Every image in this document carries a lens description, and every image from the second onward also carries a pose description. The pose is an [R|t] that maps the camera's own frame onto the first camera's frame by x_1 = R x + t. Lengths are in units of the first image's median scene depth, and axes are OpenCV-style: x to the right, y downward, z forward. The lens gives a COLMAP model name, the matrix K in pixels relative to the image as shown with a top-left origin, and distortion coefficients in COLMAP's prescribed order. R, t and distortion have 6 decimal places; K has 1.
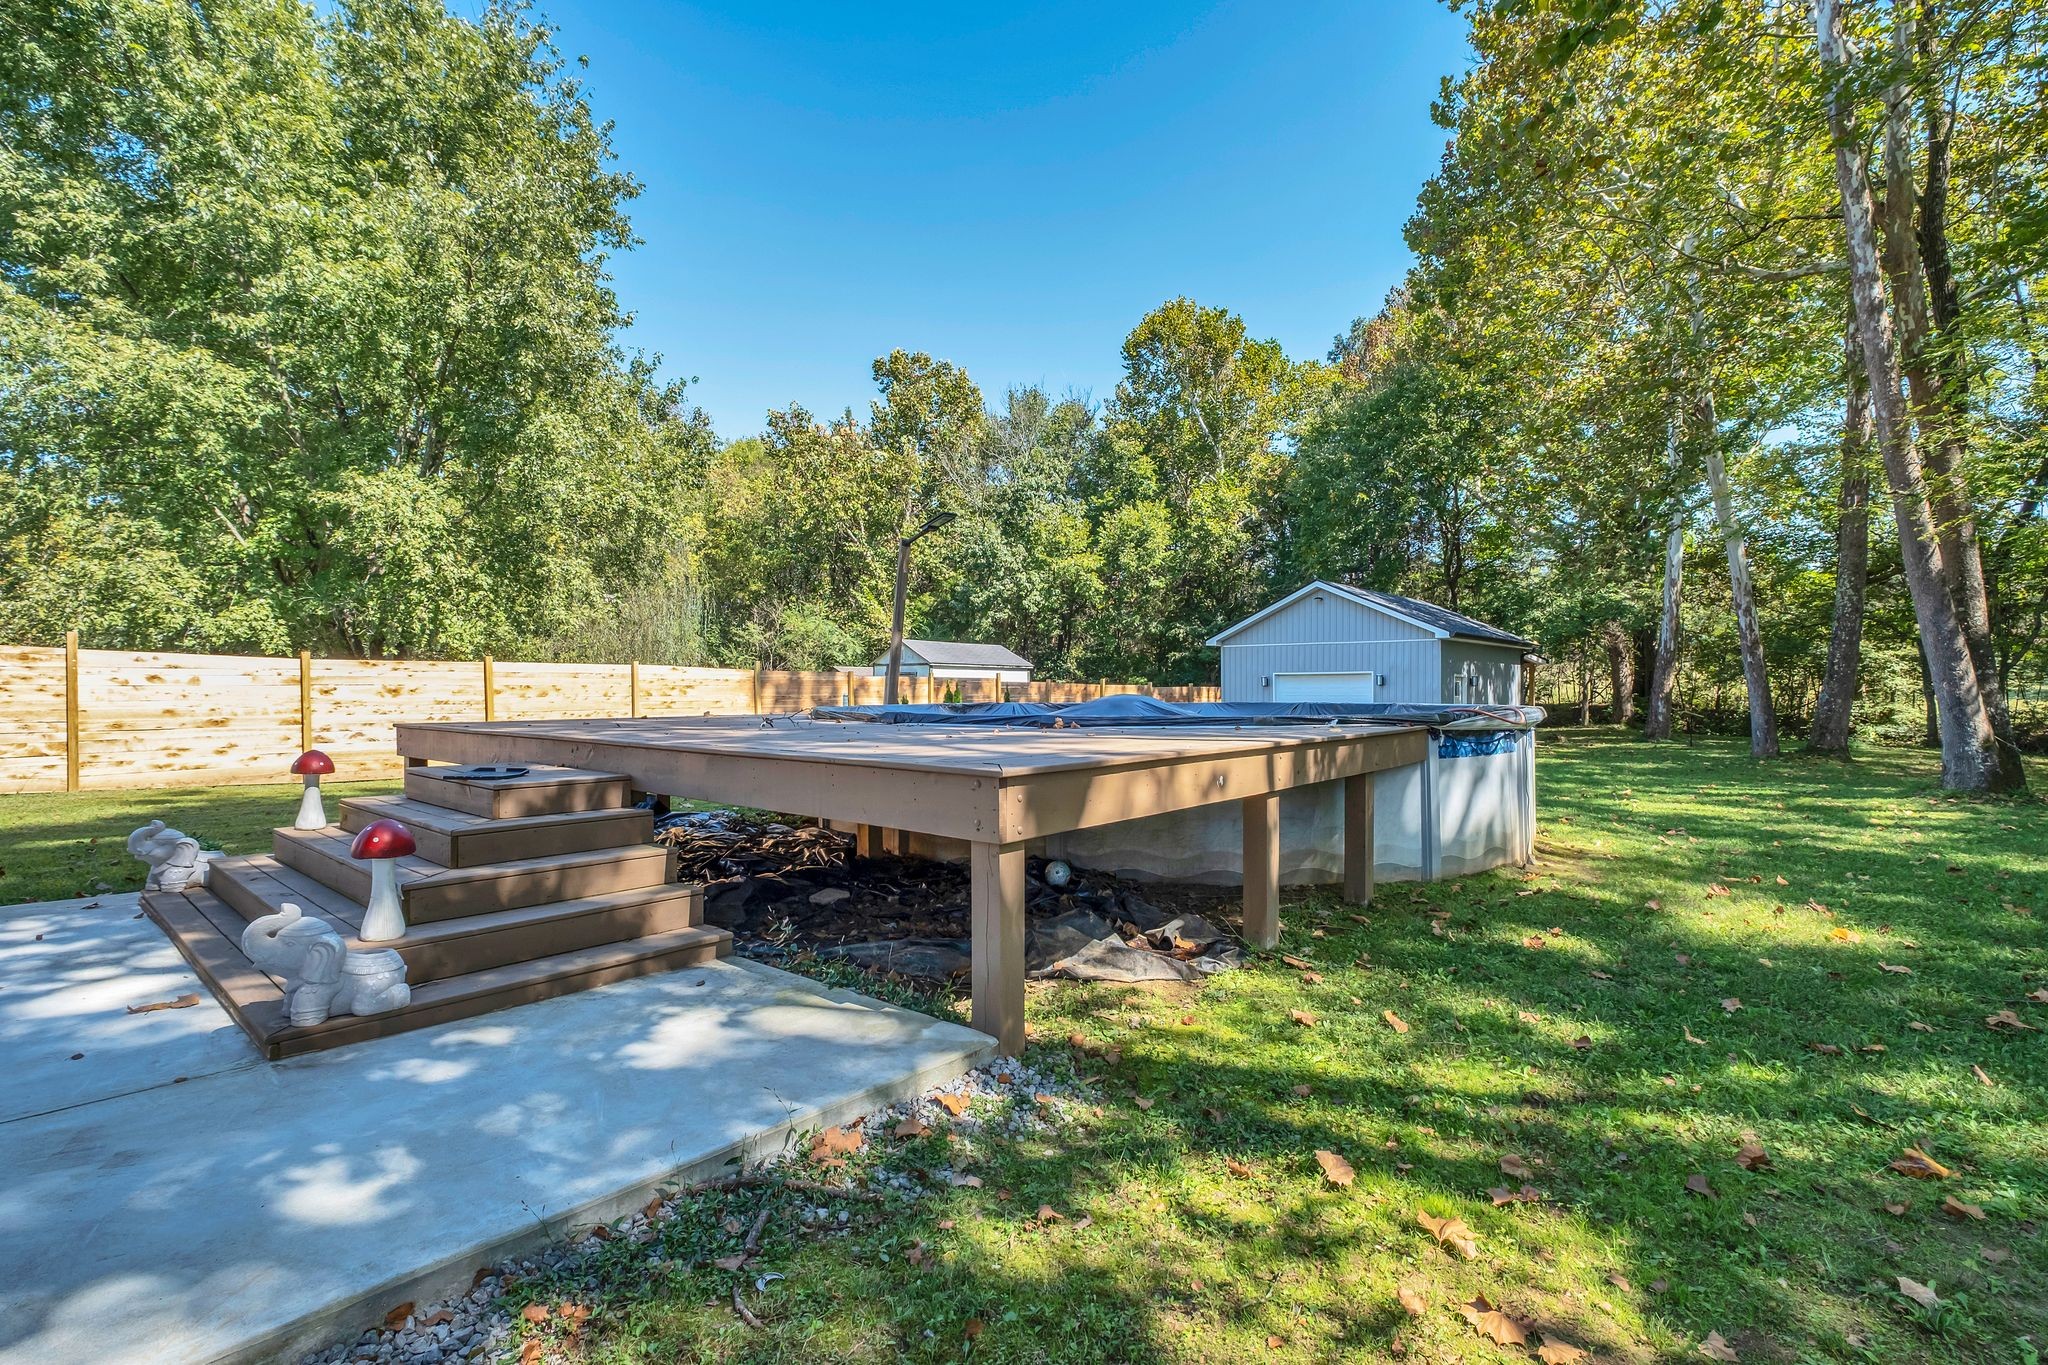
lens RADIAL K [[947.9, 0, 1010.8], [0, 947.9, 686.6], [0, 0, 1]] dist [-0.009369, 0.000486]
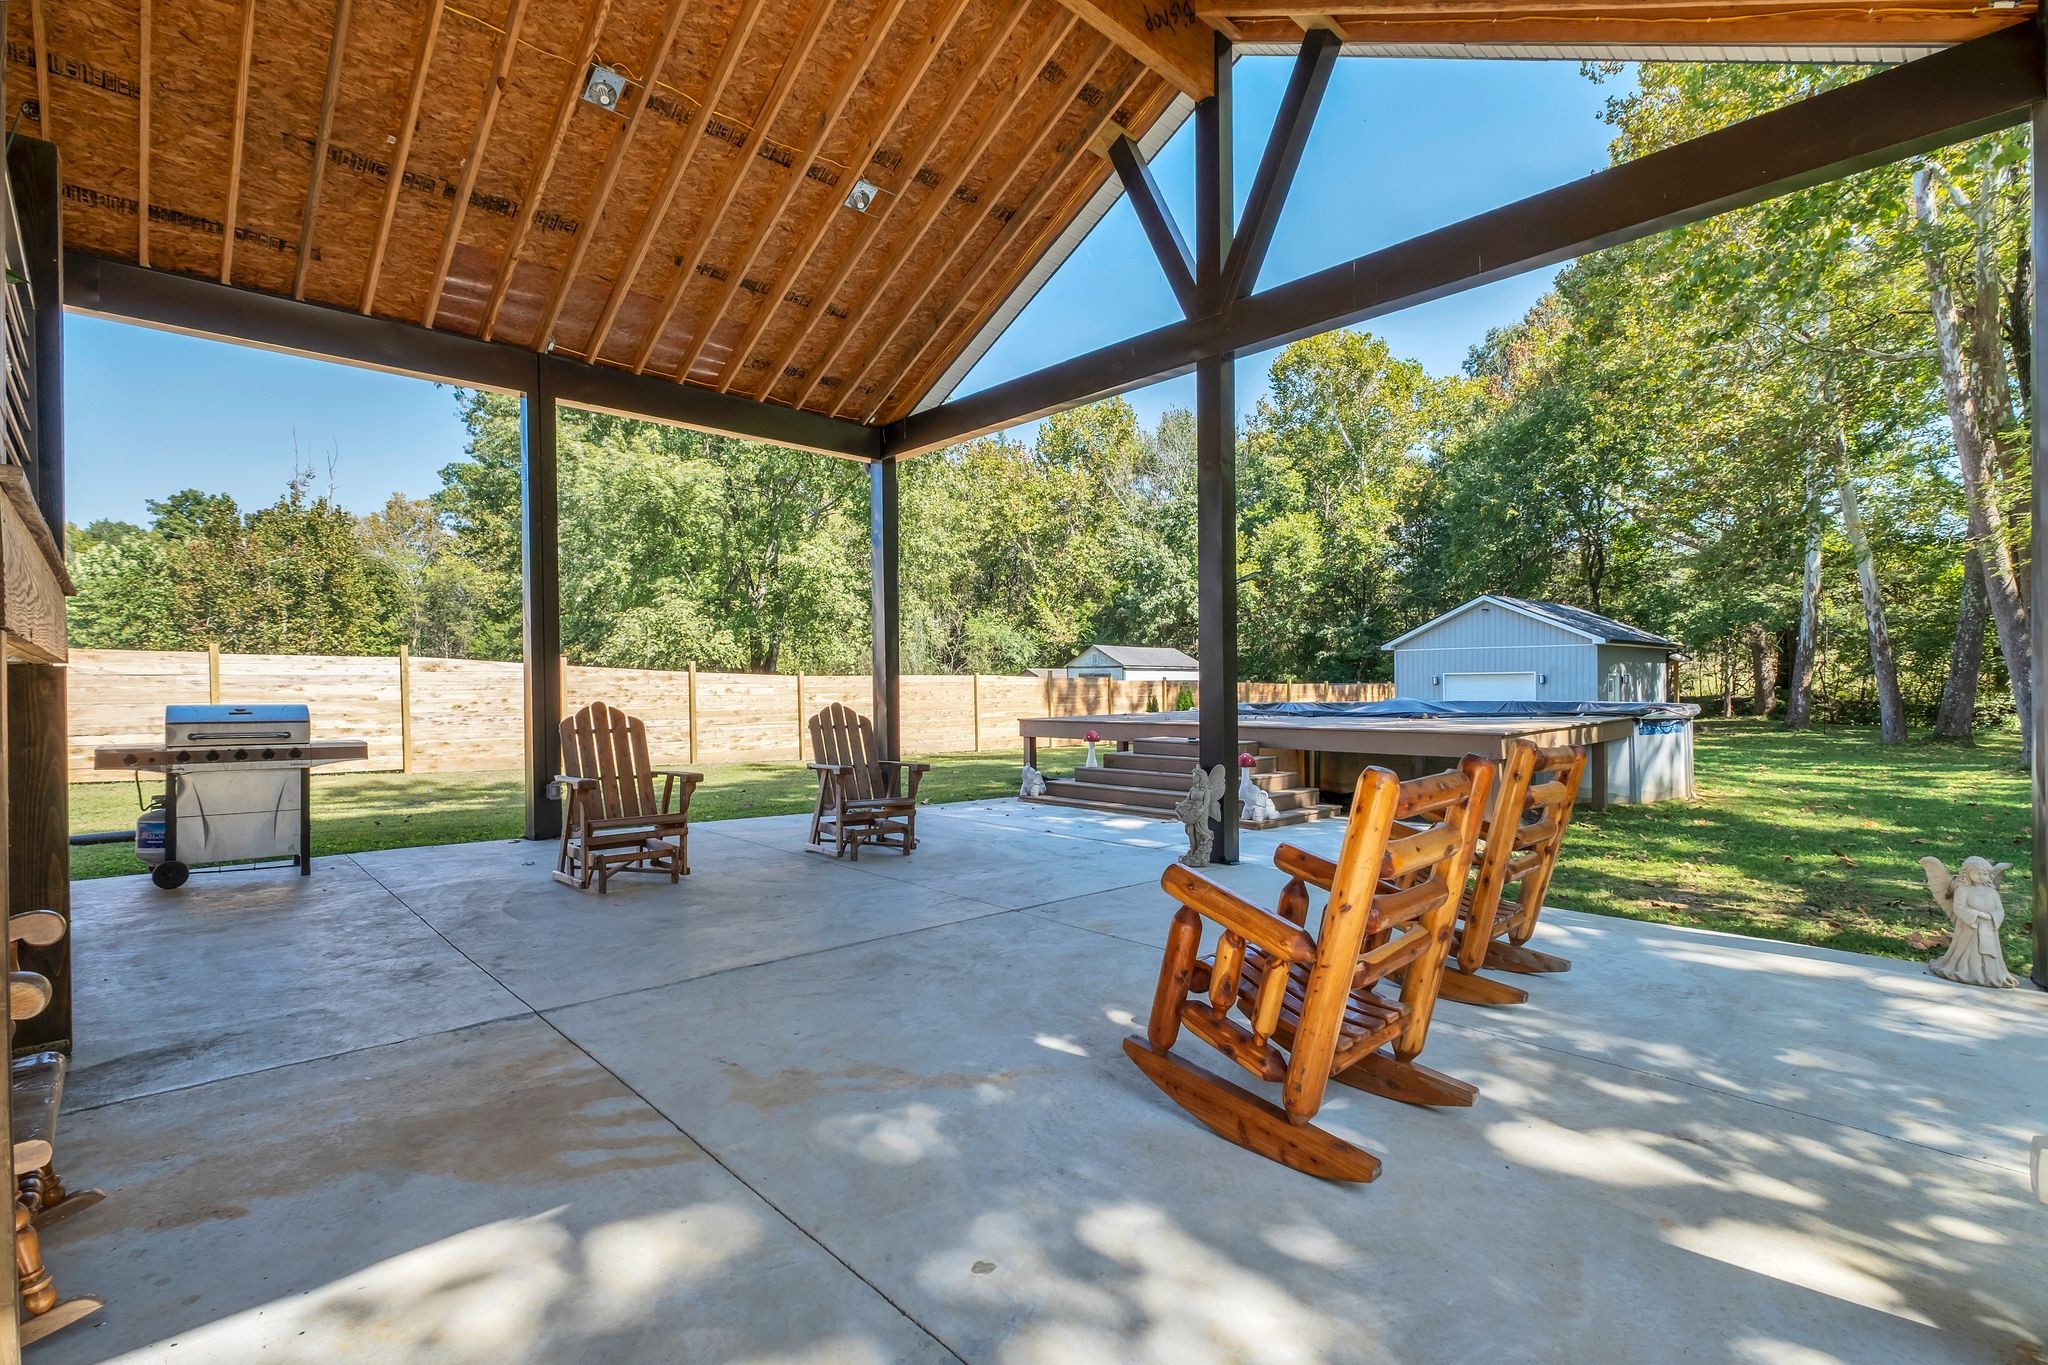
lens RADIAL K [[947.9, 0, 1016.3], [0, 947.9, 685.1], [0, 0, 1]] dist [-0.009369, 0.000486]
pose [[0.994937, -0.008414, -0.100145, -0.076021], [0.008791, 0.999956, 0.003315, -0.004746], [0.100113, -0.004179, 0.994967, -0.125648]]
